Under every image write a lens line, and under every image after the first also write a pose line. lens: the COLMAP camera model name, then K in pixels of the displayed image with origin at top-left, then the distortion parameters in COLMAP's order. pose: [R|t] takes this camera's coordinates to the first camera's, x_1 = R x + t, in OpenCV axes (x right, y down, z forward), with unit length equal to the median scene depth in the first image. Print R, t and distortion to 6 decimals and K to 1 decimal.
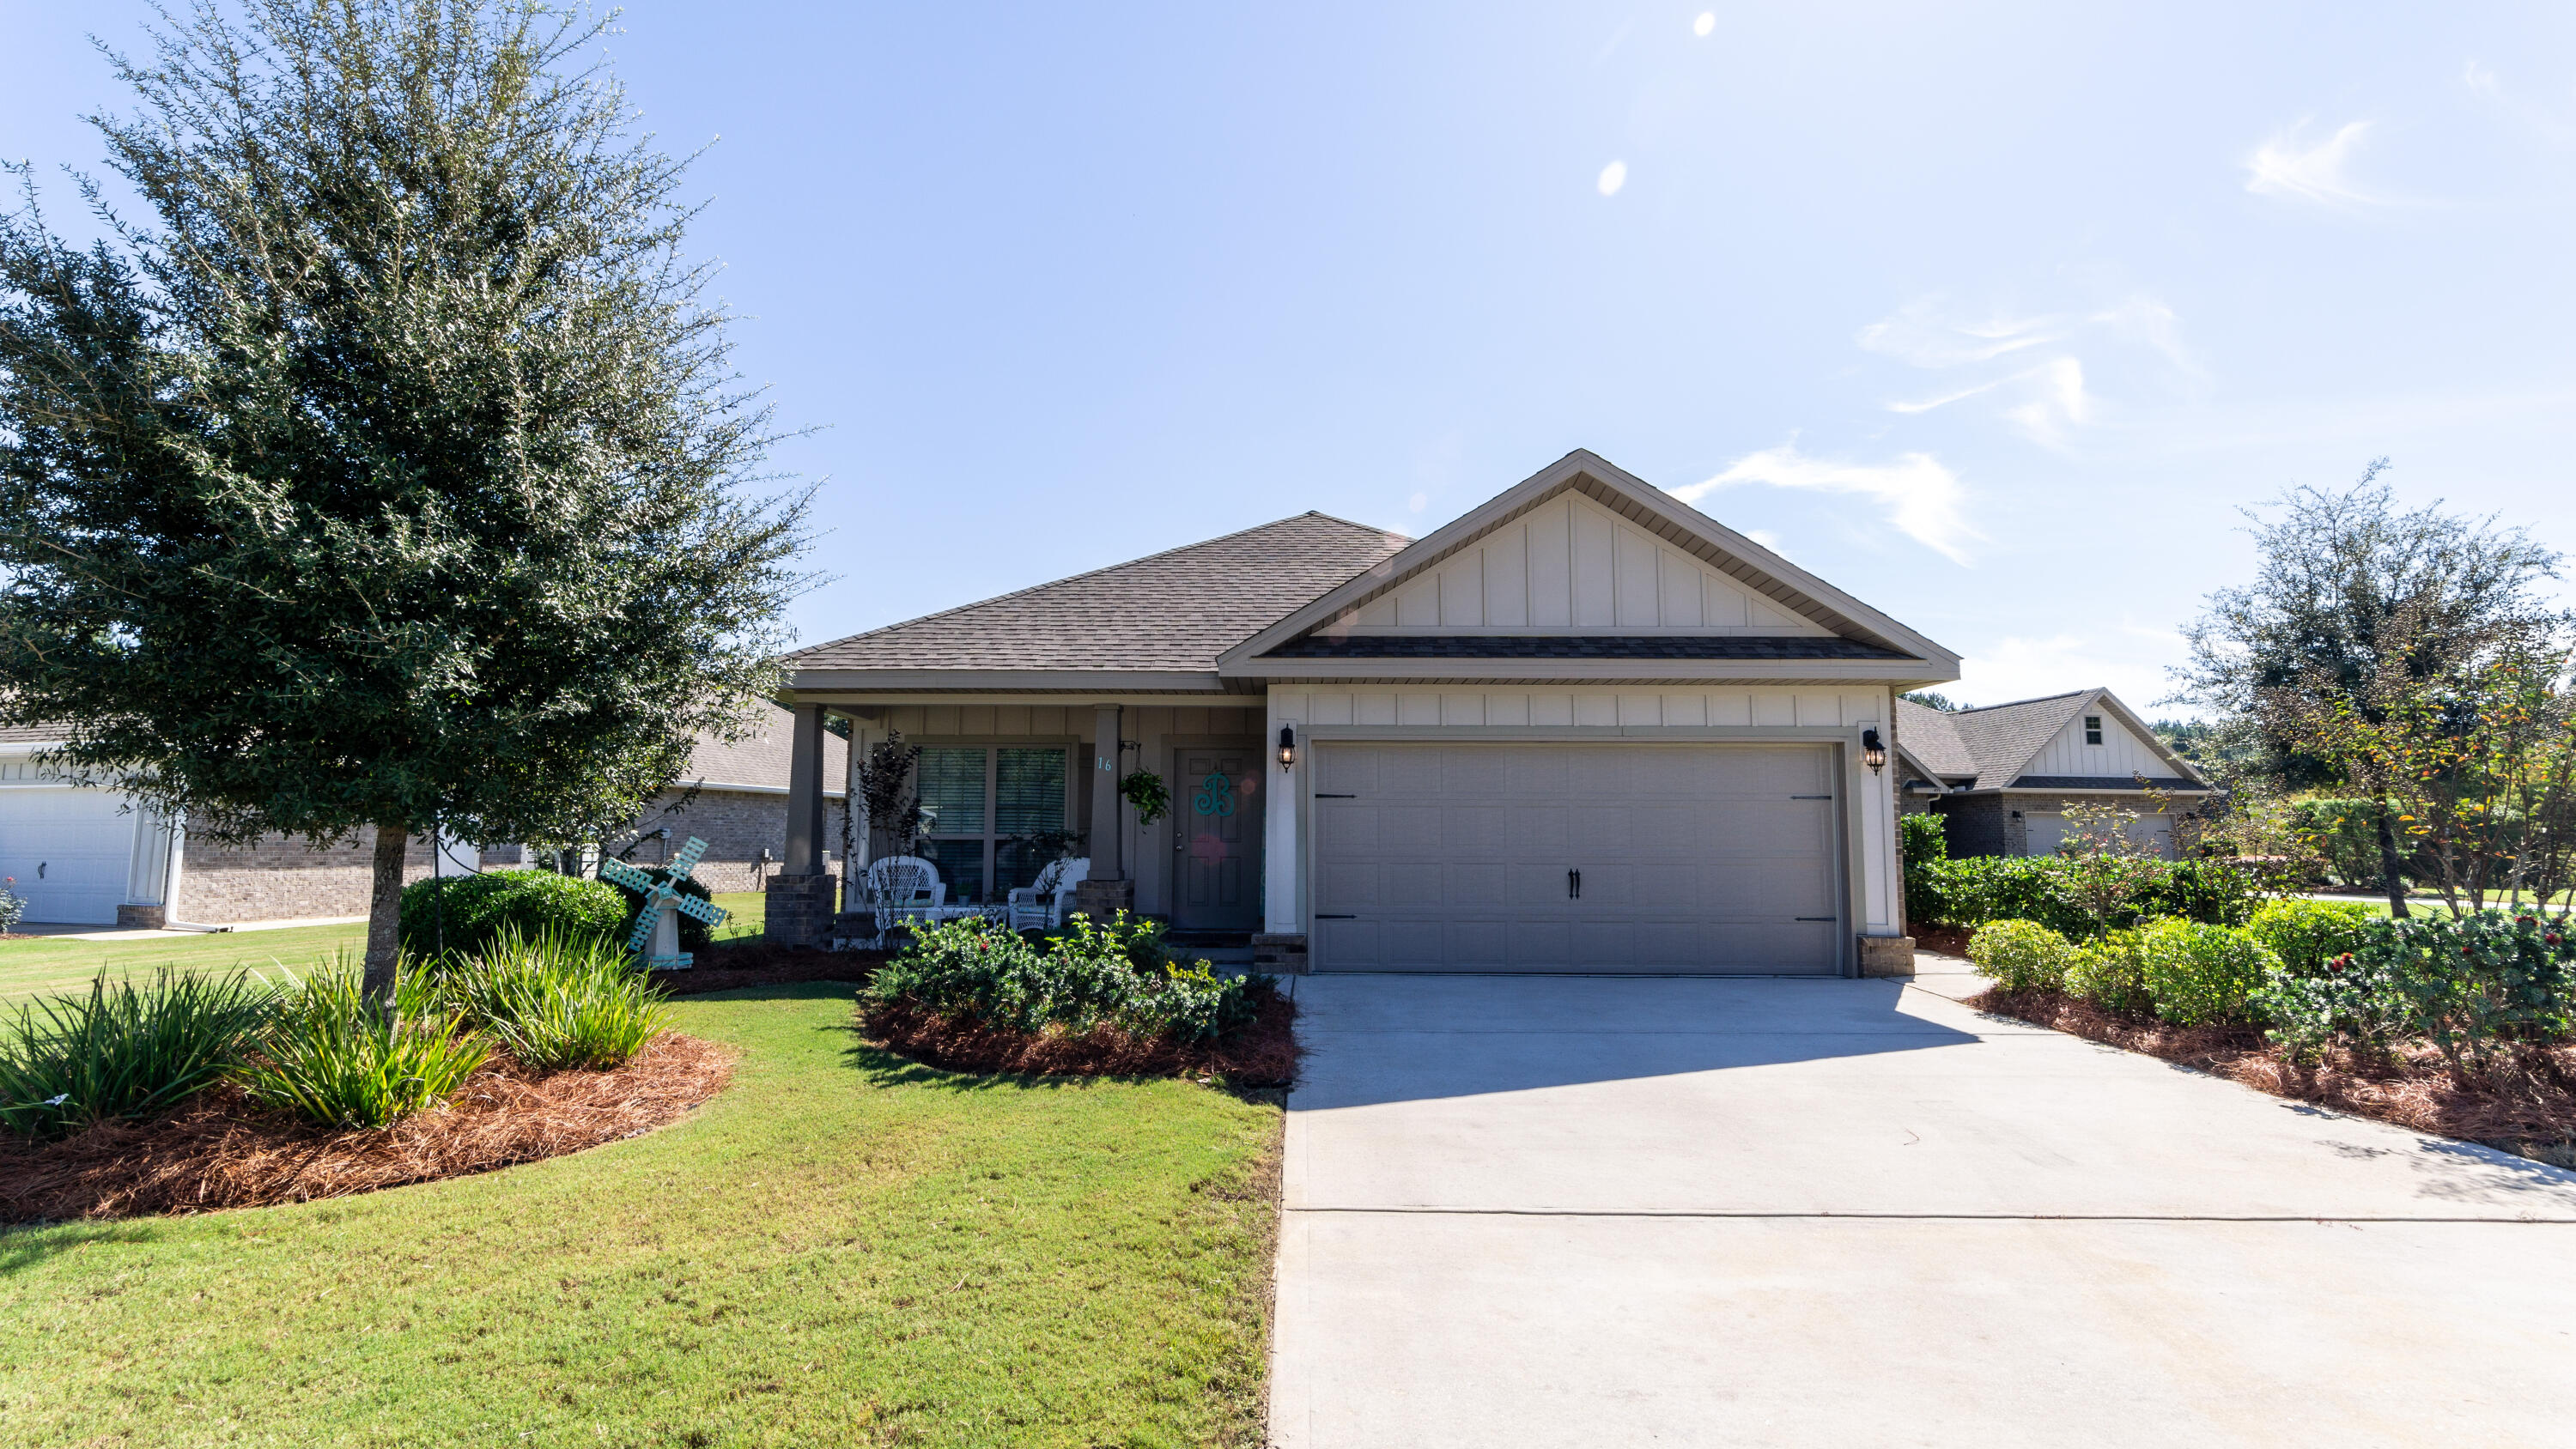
lens RADIAL K [[1038.2, 0, 1290.9], [0, 1038.2, 651.9], [0, 0, 1]] dist [-0.011357, -0.000210]
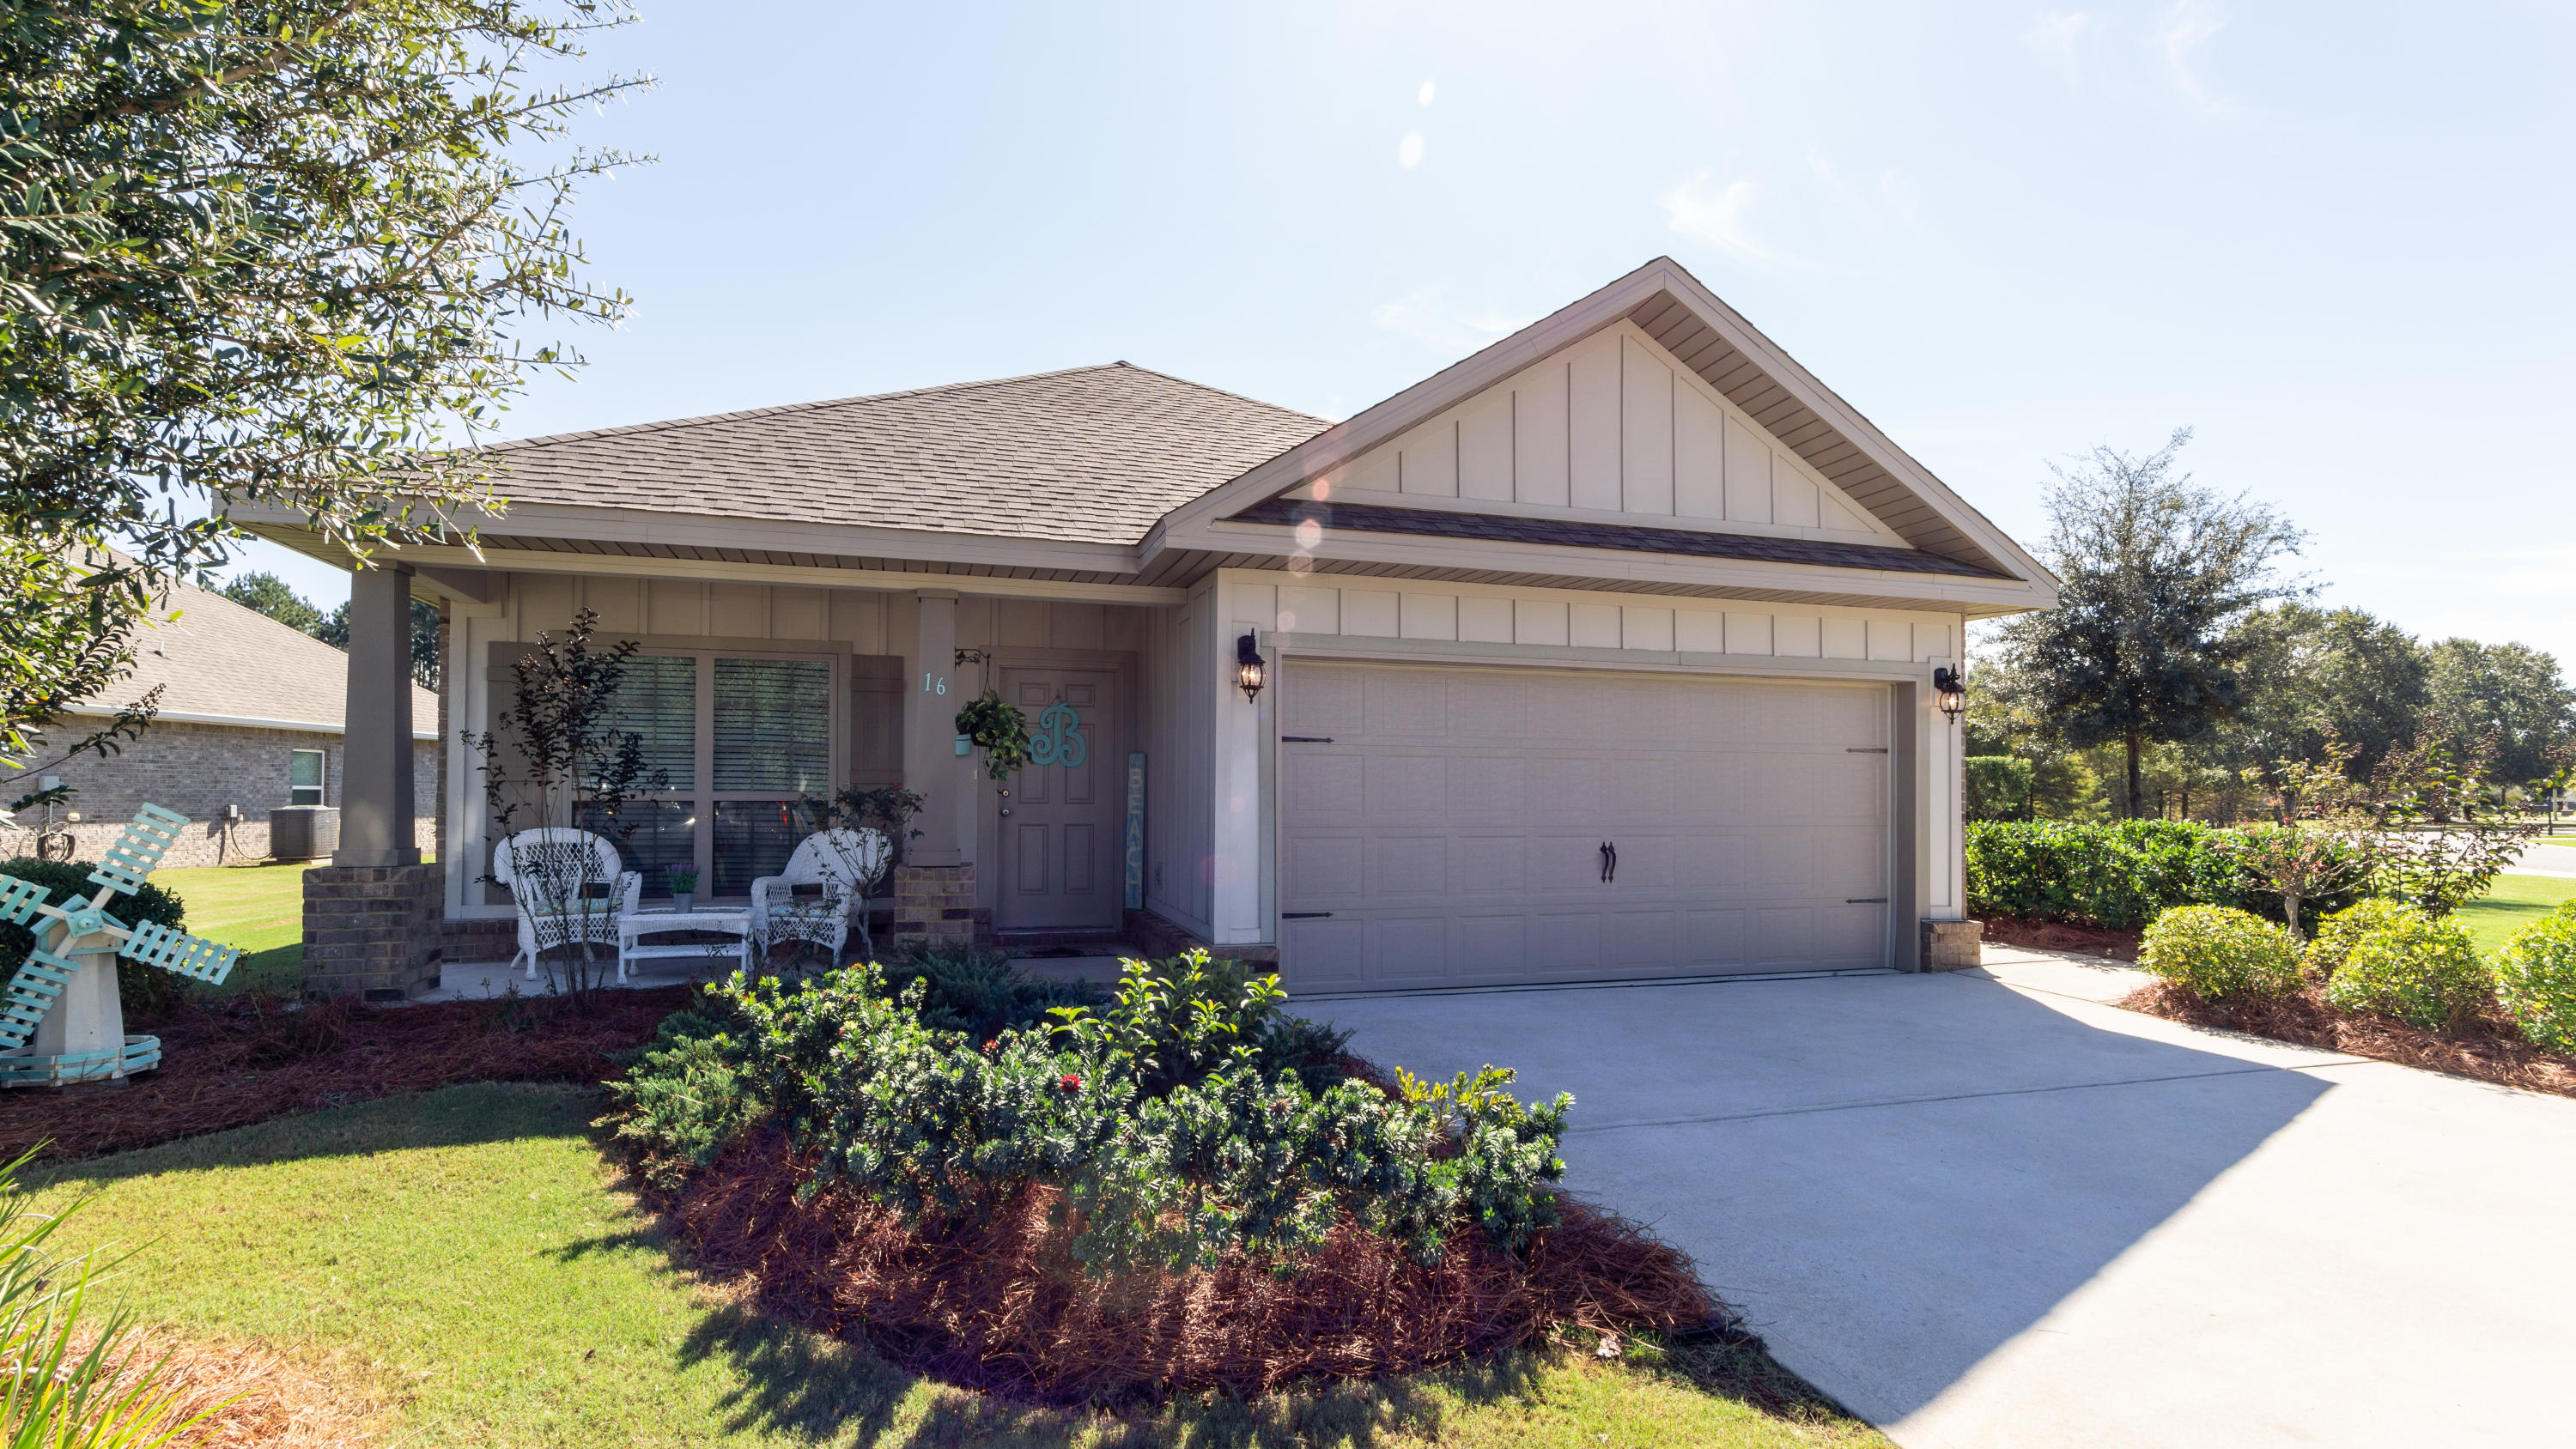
lens RADIAL K [[1144.7, 0, 1268.0], [0, 1144.7, 712.9], [0, 0, 1]] dist [-0.004781, -0.000056]
pose [[0.959917, 0.021388, 0.279466, -0.187557], [-0.052200, 0.993282, 0.103281, 0.045332], [-0.275379, -0.113729, 0.954585, 0.293399]]
